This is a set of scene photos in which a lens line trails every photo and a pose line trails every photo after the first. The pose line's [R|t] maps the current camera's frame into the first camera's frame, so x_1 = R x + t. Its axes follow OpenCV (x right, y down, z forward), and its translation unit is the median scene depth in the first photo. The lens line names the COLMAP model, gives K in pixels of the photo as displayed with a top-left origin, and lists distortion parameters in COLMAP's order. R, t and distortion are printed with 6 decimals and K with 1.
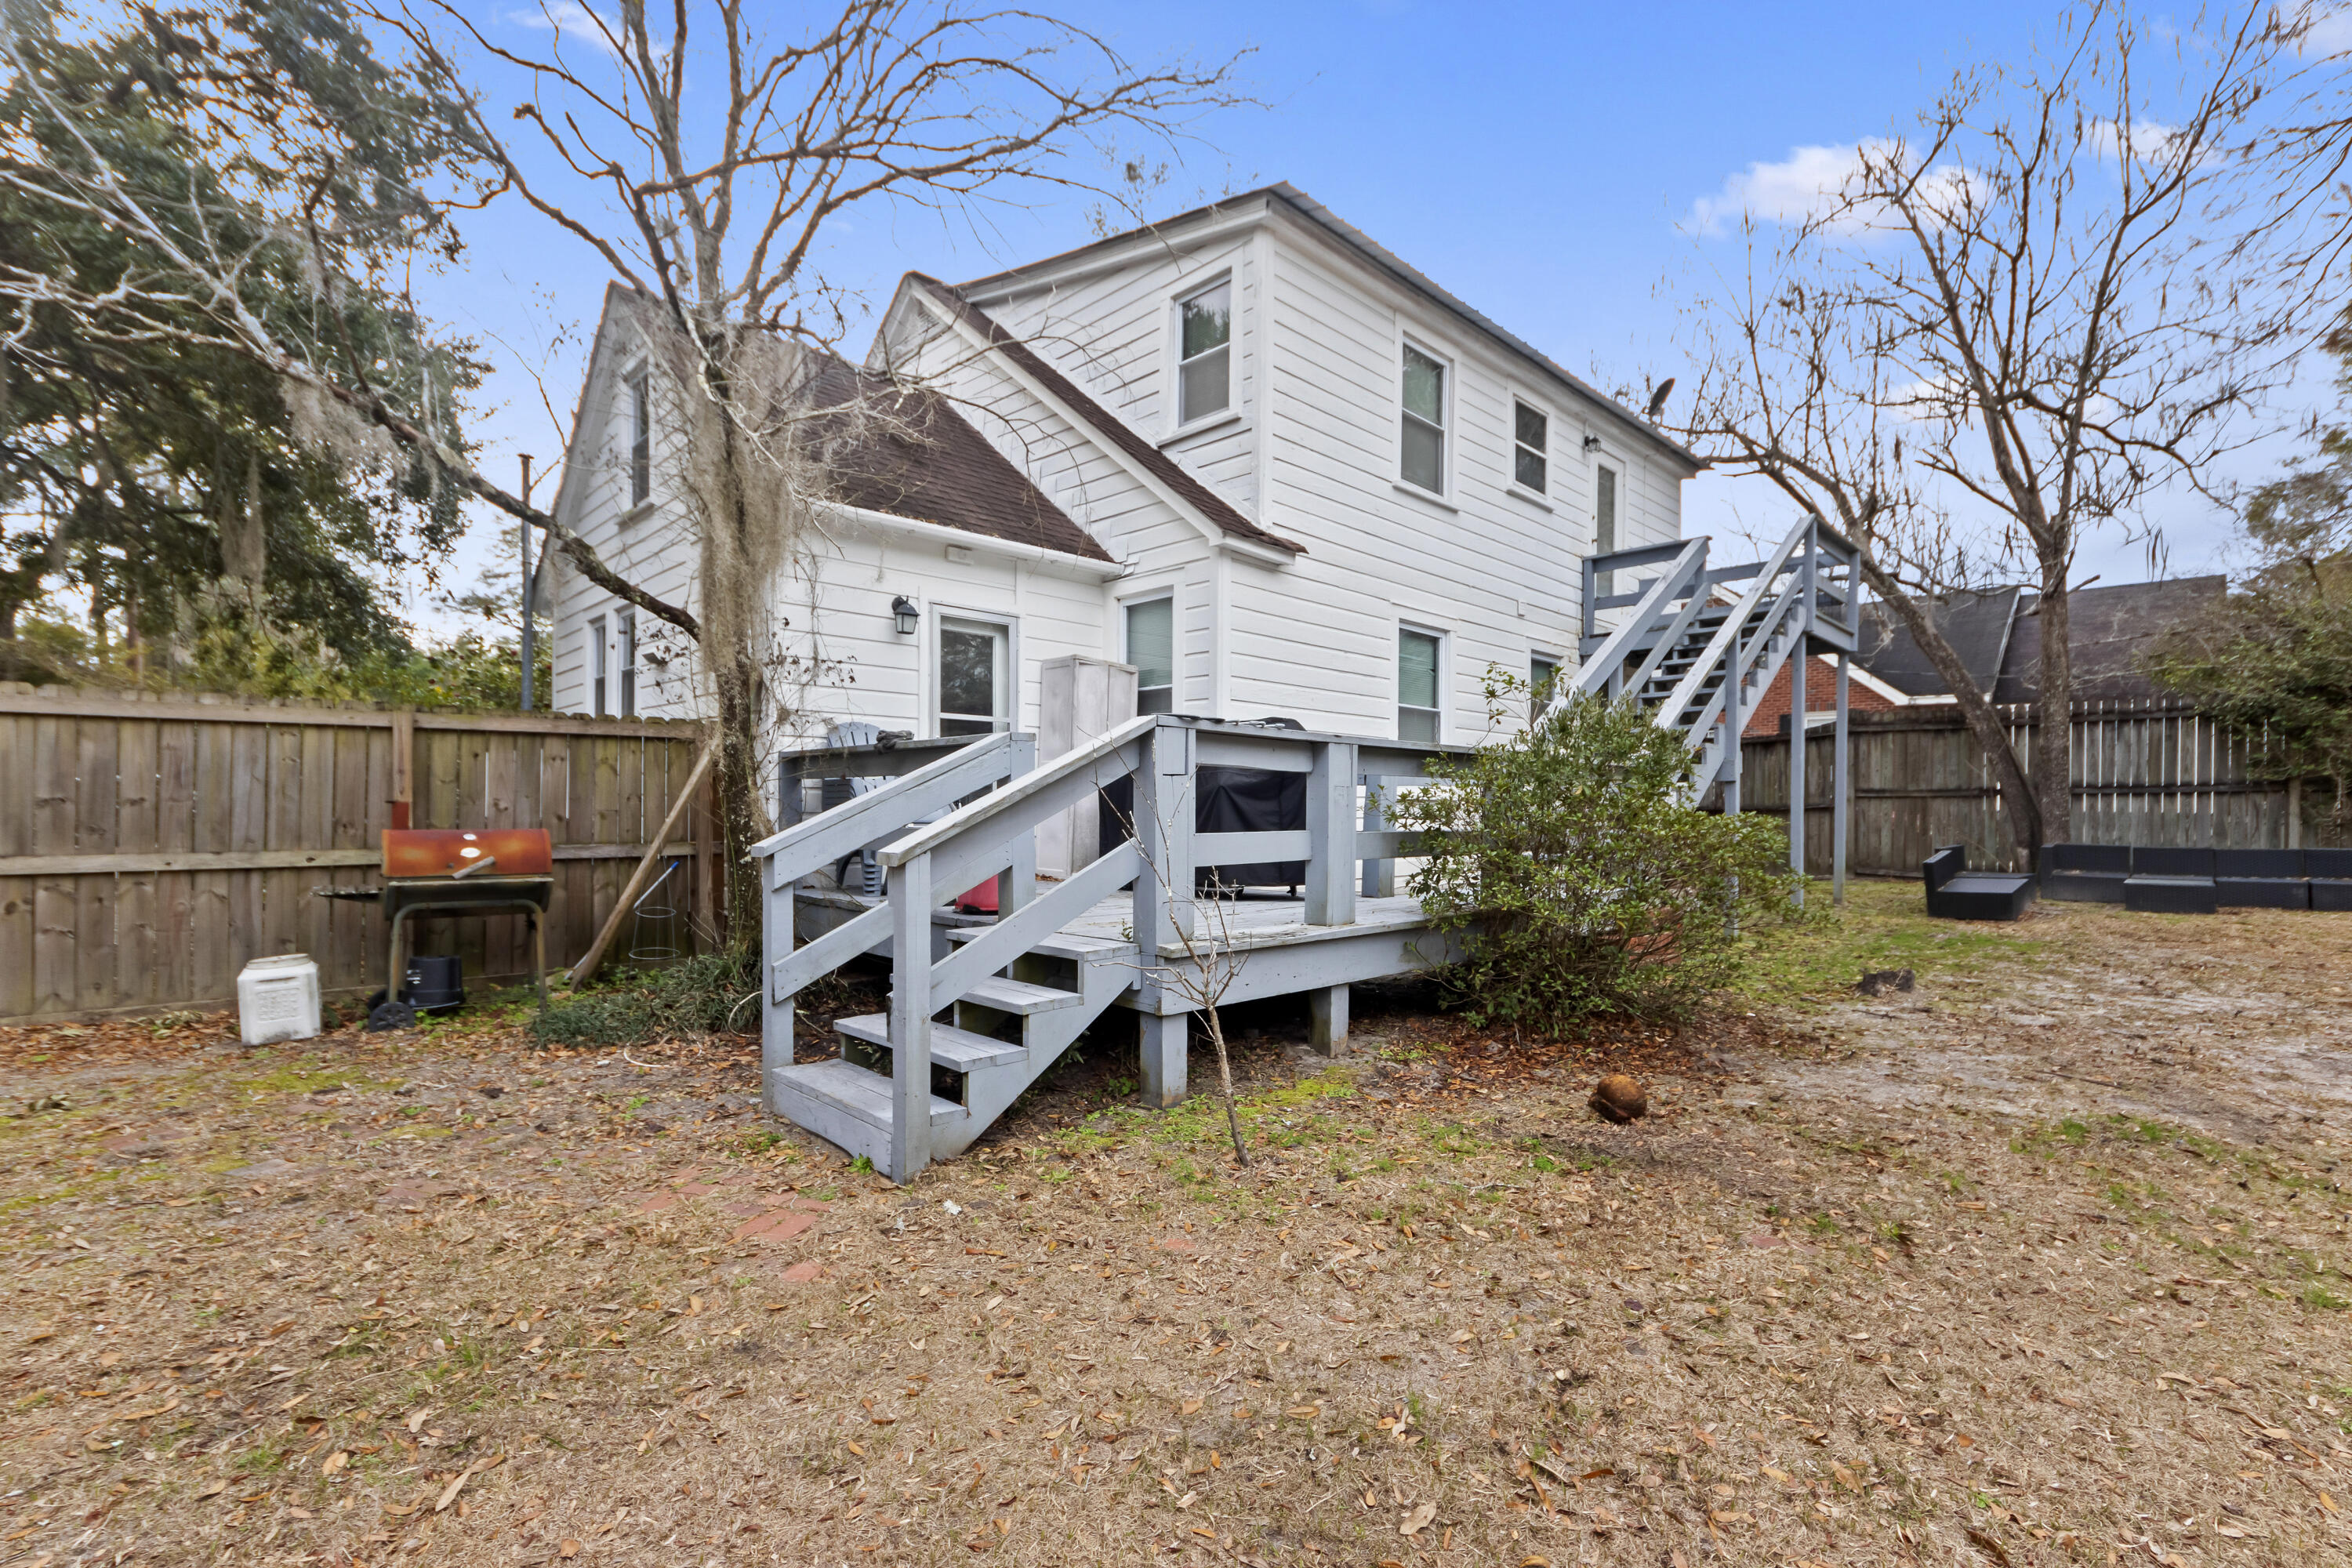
lens RADIAL K [[1041.8, 0, 1176.0], [0, 1041.8, 784.0], [0, 0, 1]] dist [0.002253, 0.000169]
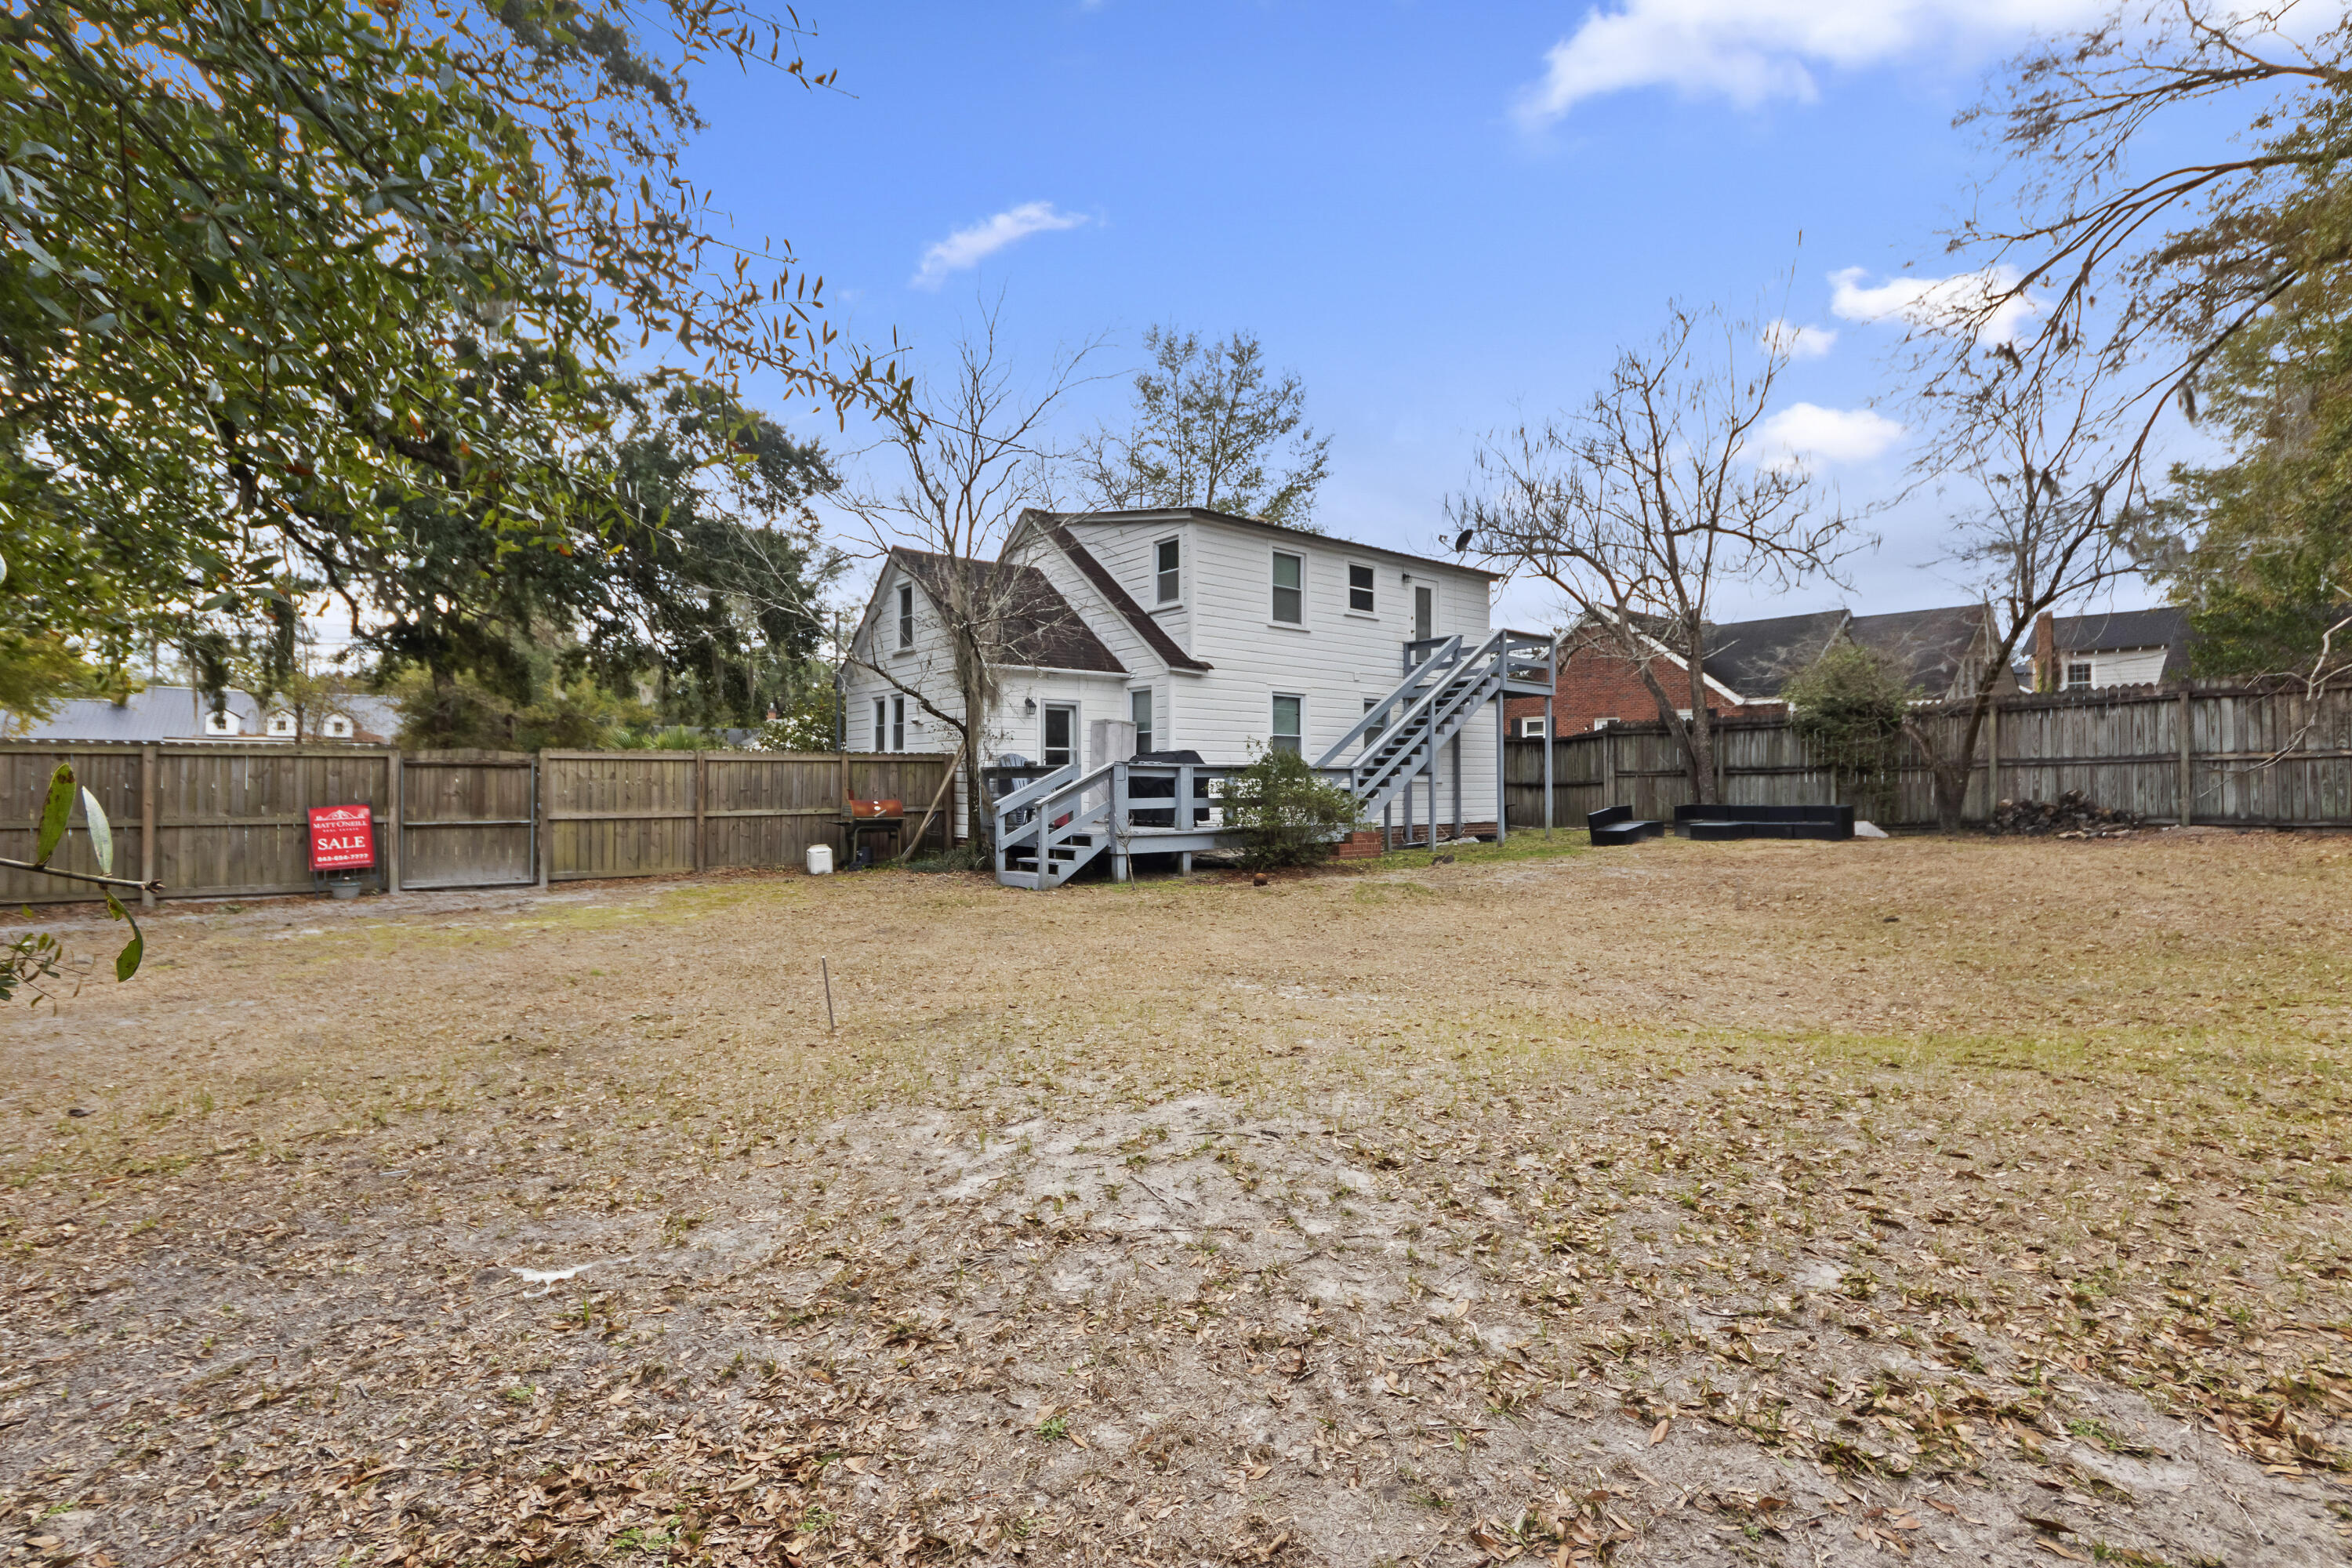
lens RADIAL K [[1041.8, 0, 1176.0], [0, 1041.8, 784.0], [0, 0, 1]] dist [0.002253, 0.000169]
pose [[0.996013, -0.008105, -0.088838, 0.249409], [0.010395, 0.999625, 0.025347, -0.043321], [0.088600, -0.026169, 0.995723, -1.202267]]
